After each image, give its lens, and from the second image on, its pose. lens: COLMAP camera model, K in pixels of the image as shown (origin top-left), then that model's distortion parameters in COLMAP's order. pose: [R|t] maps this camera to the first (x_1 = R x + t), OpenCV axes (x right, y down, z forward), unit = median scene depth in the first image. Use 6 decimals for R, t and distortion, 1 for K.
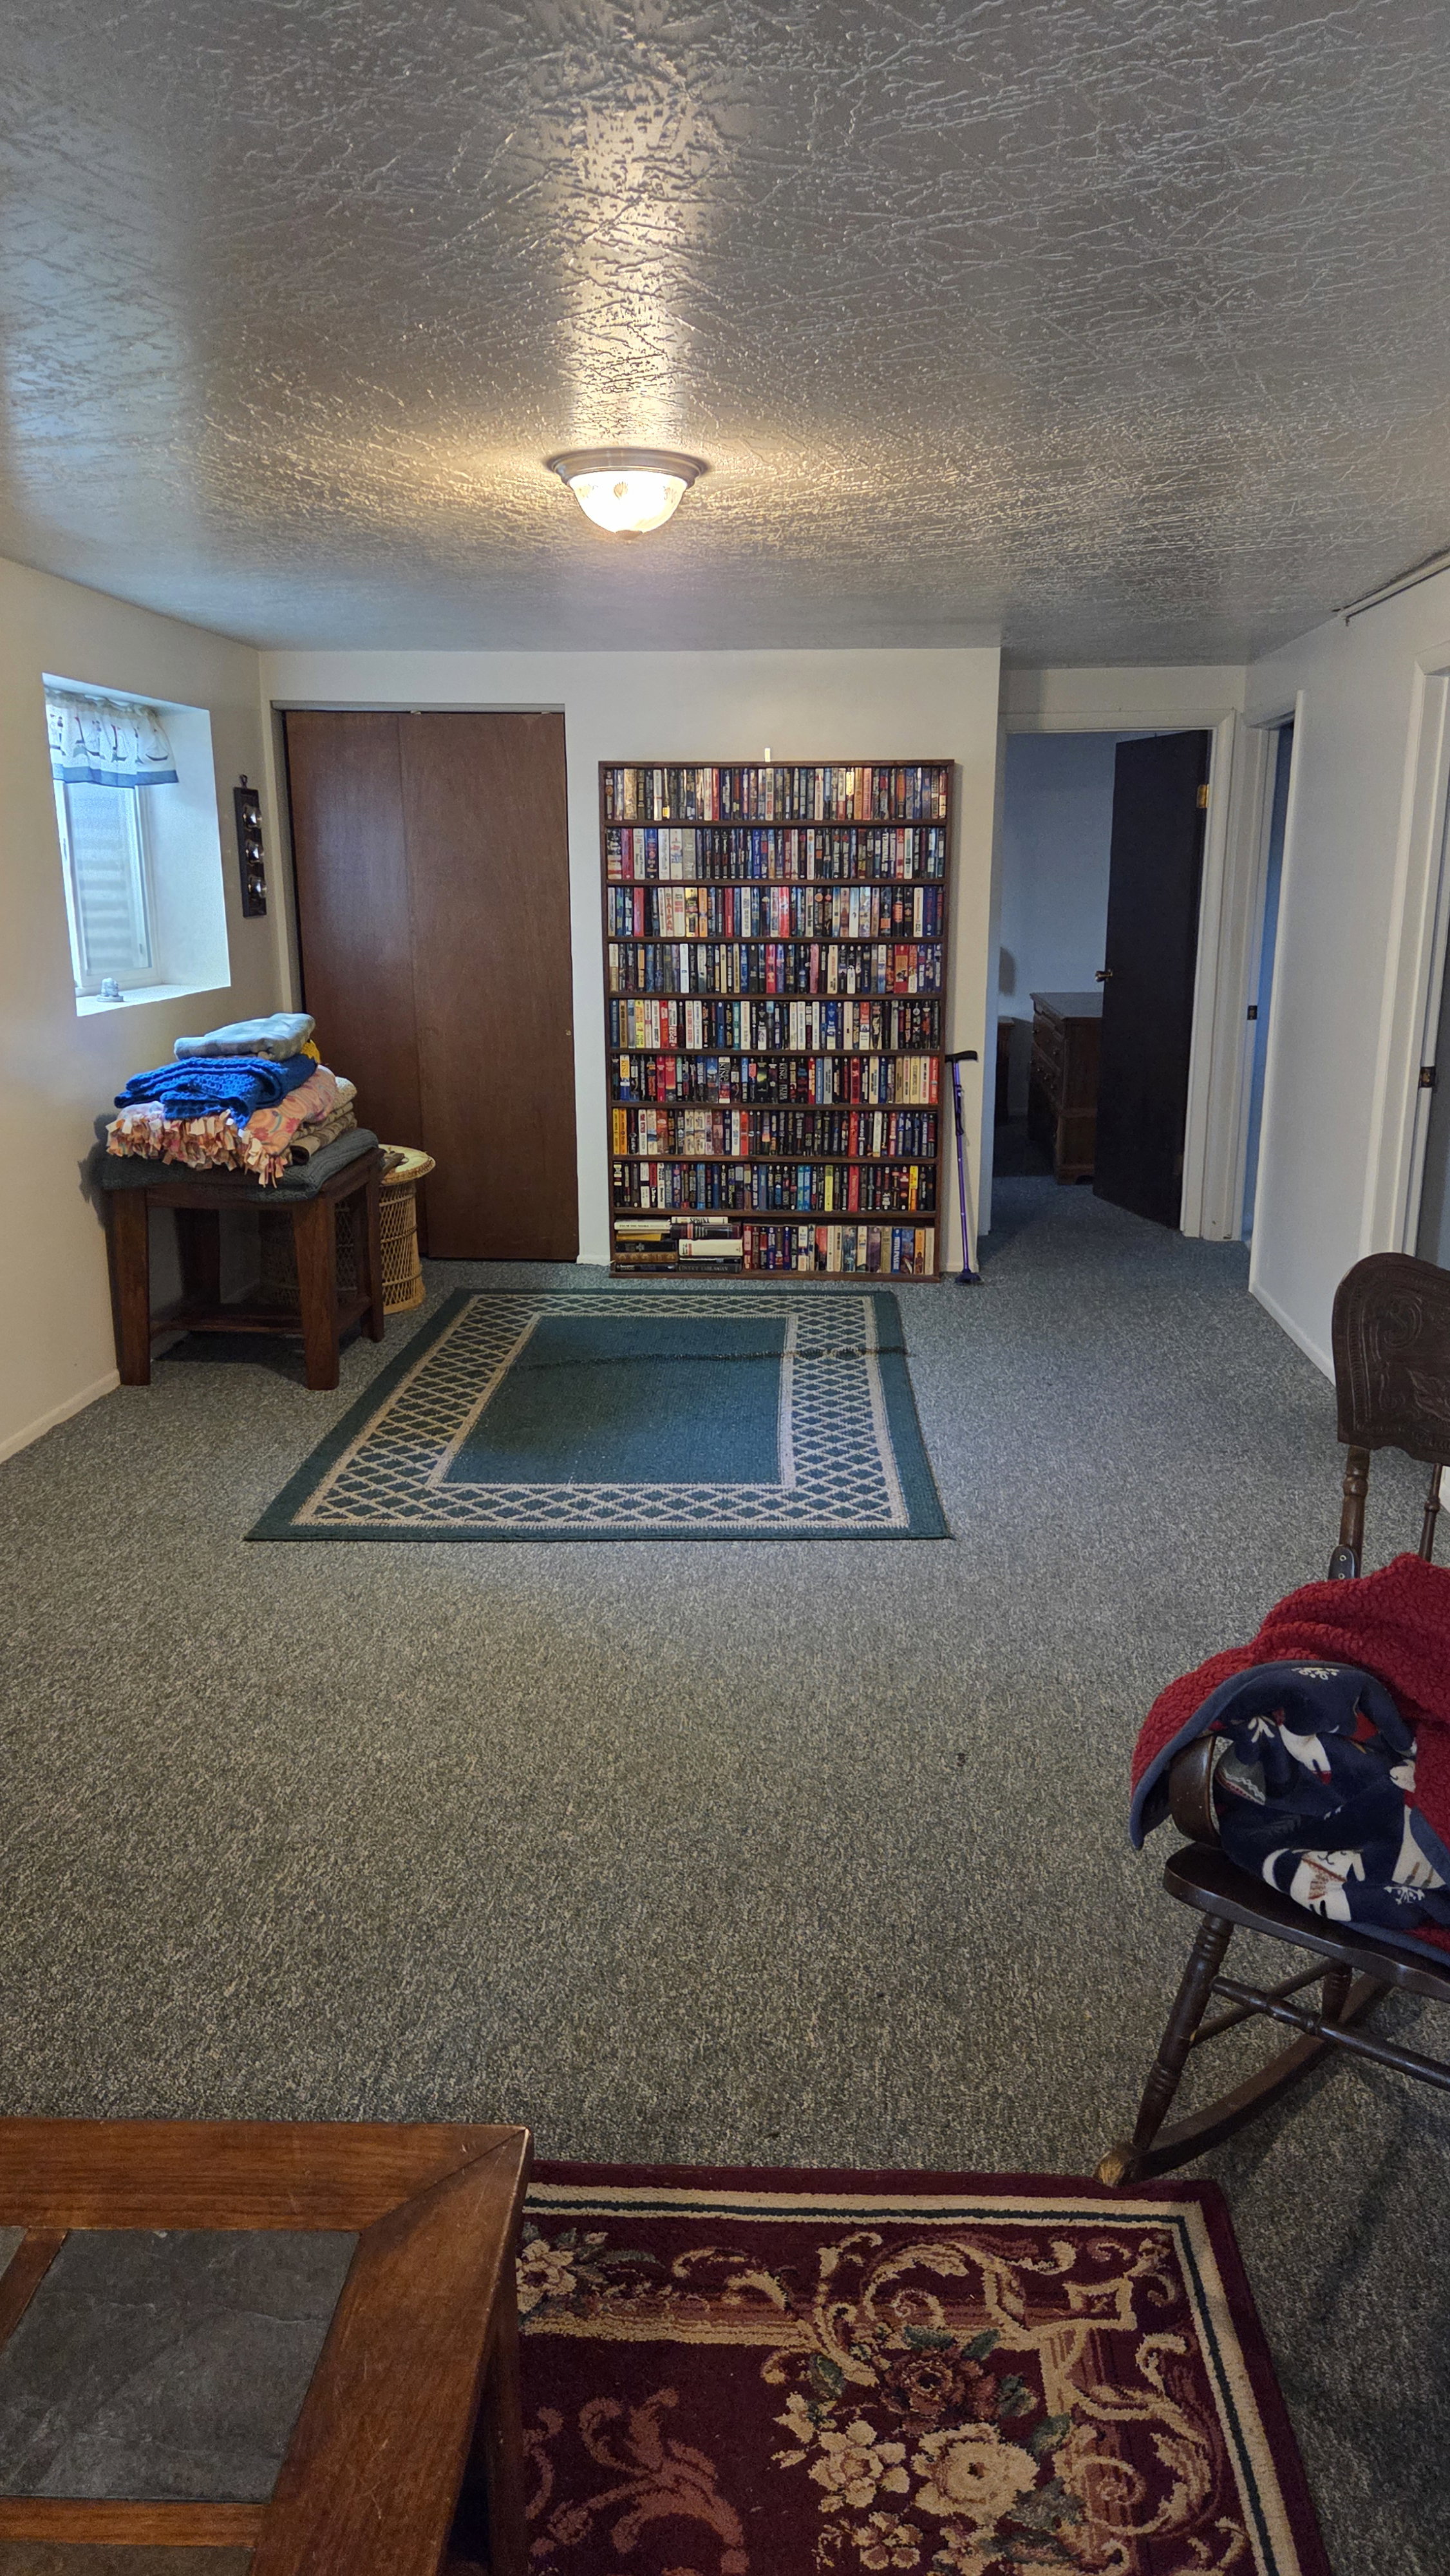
lens RADIAL K [[1780.8, 0, 729.4], [0, 1780.8, 1308.4], [0, 0, 1]] dist [0.053767, -0.020903]
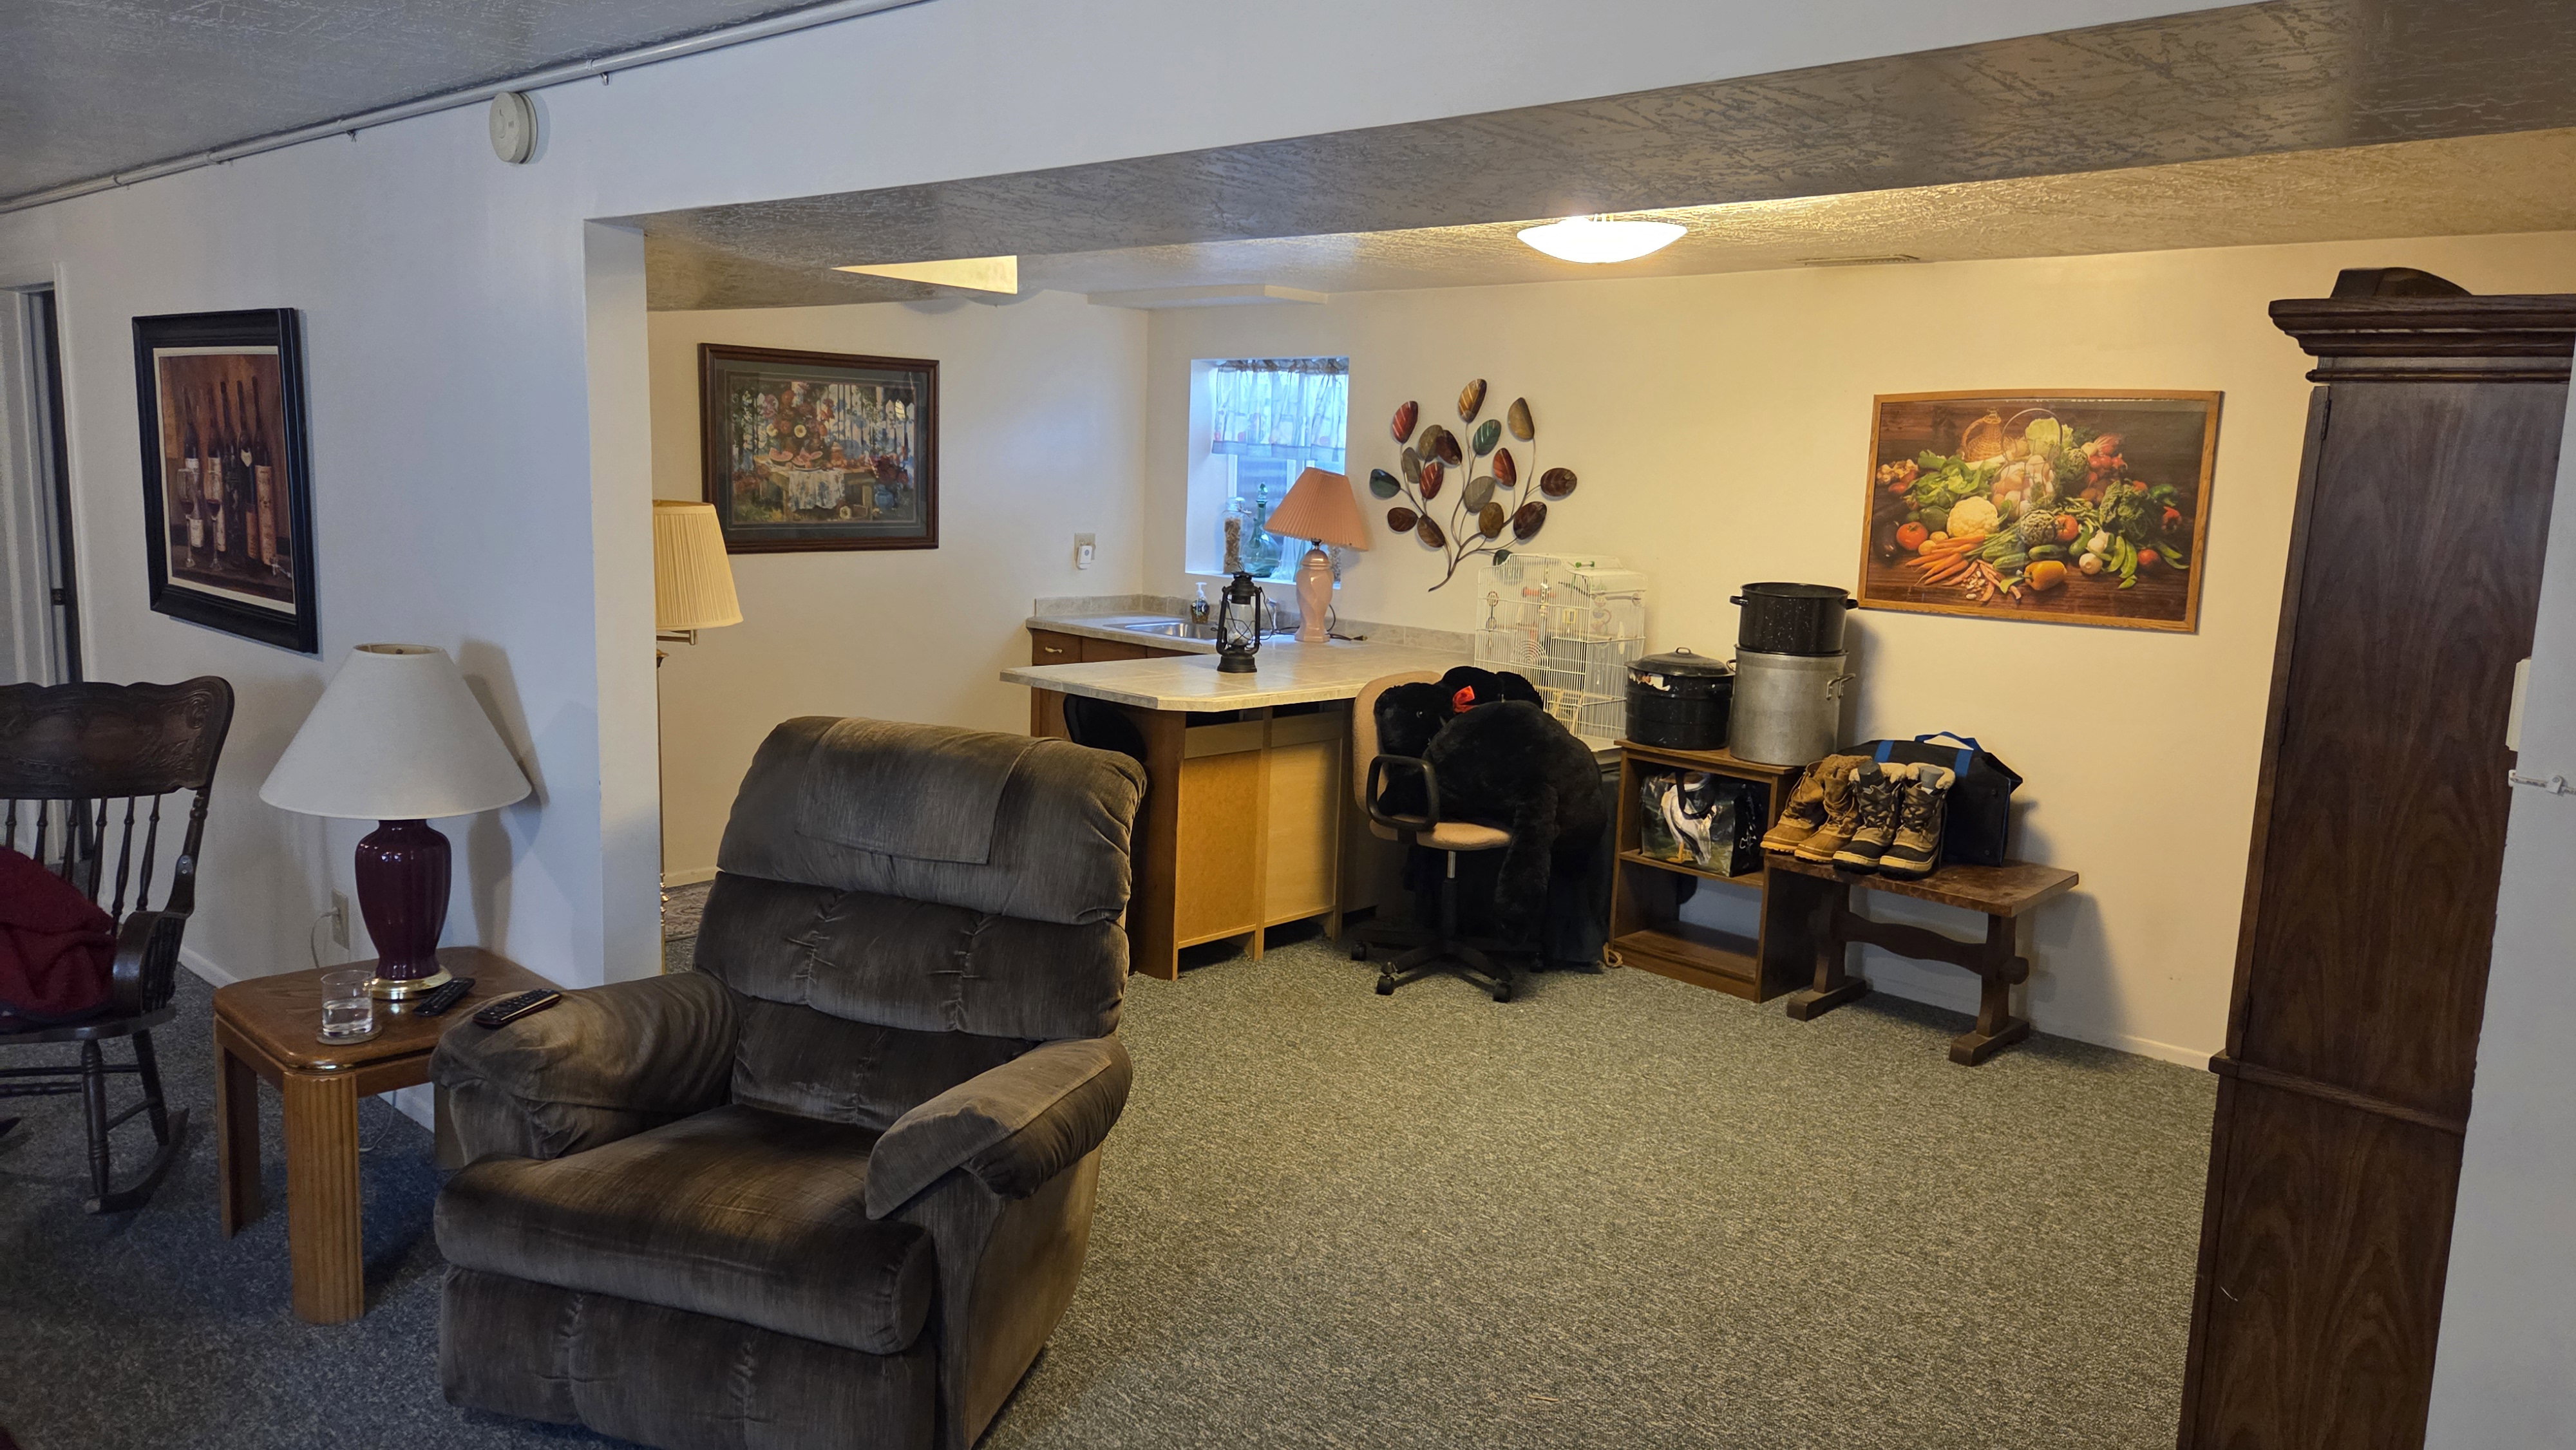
lens RADIAL K [[1780.8, 0, 1288.0], [0, 1780.8, 719.5], [0, 0, 1]] dist [0.053767, -0.020903]
pose [[0.629681, -0.091443, 0.771453, -0.081017], [0.151065, 0.988505, -0.006132, 0.121657], [-0.762024, 0.120401, 0.636257, -0.595164]]
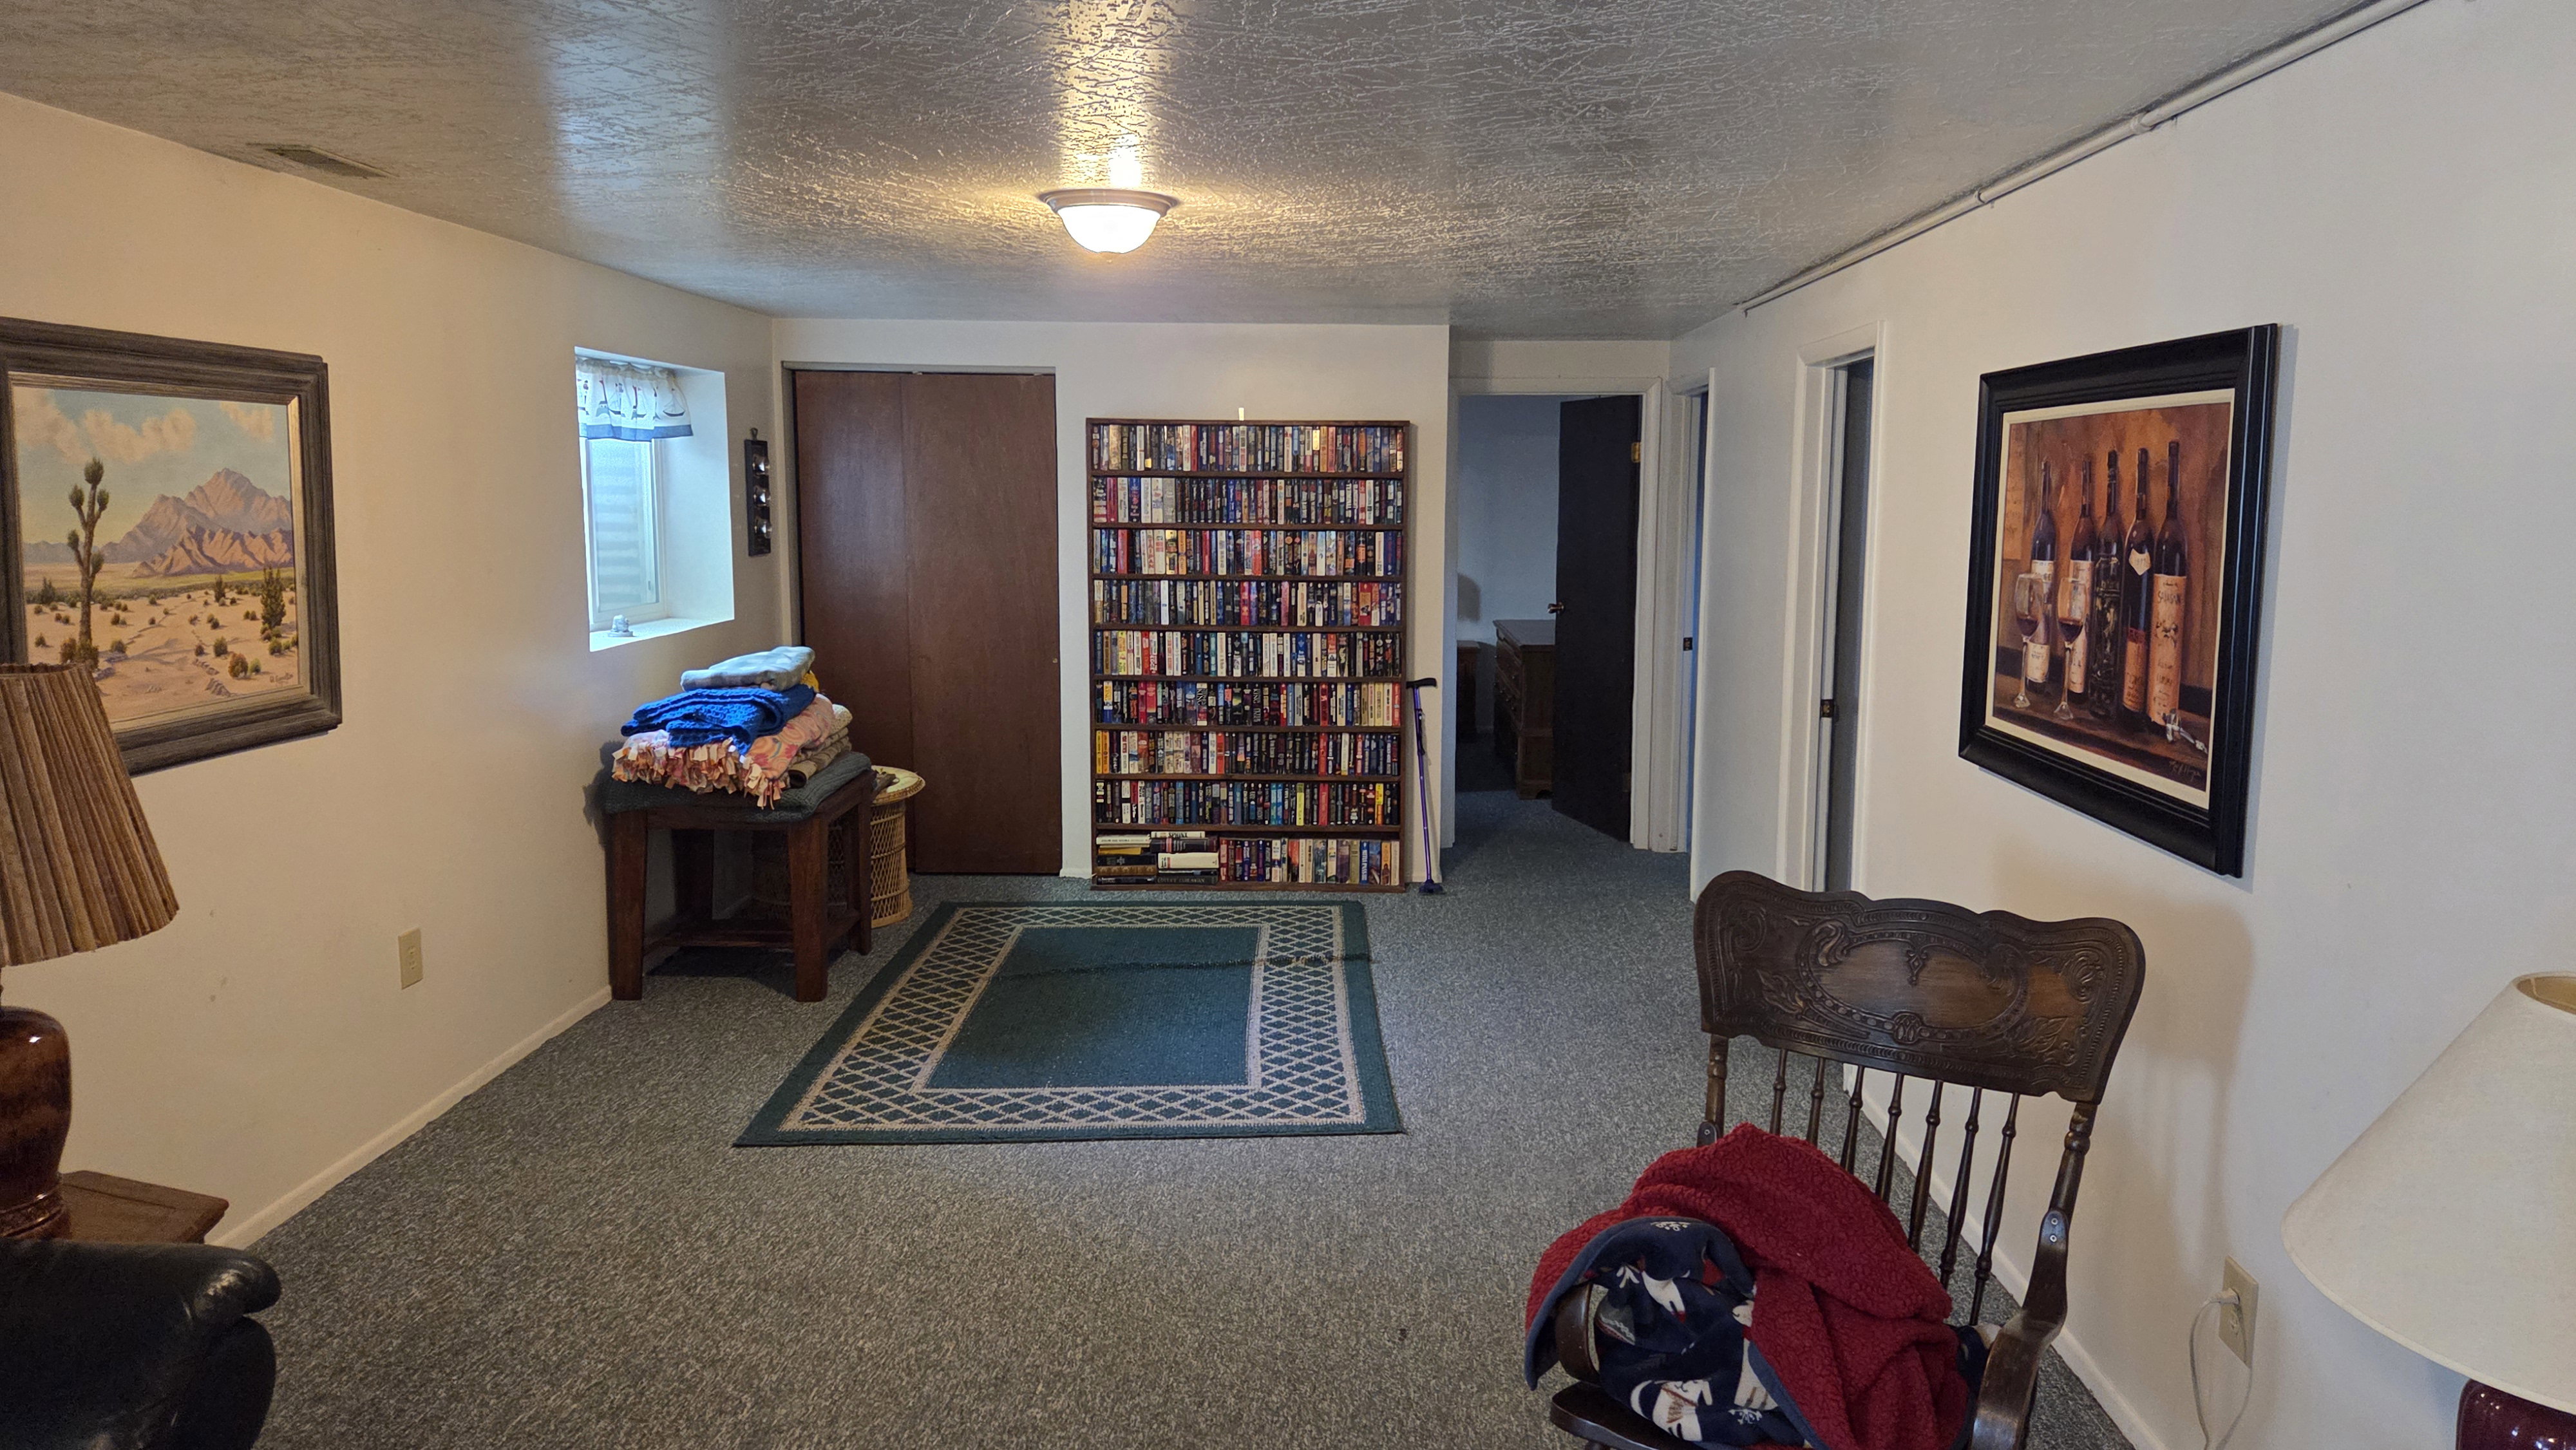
lens RADIAL K [[1780.8, 0, 1360.8], [0, 1780.8, 699.6], [0, 0, 1]] dist [0.053767, -0.020903]
pose [[0.996943, 0.002474, 0.078092, 0.013670], [0.006990, 0.992666, -0.120690, -0.001372], [-0.077818, 0.120867, 0.989614, -0.104911]]
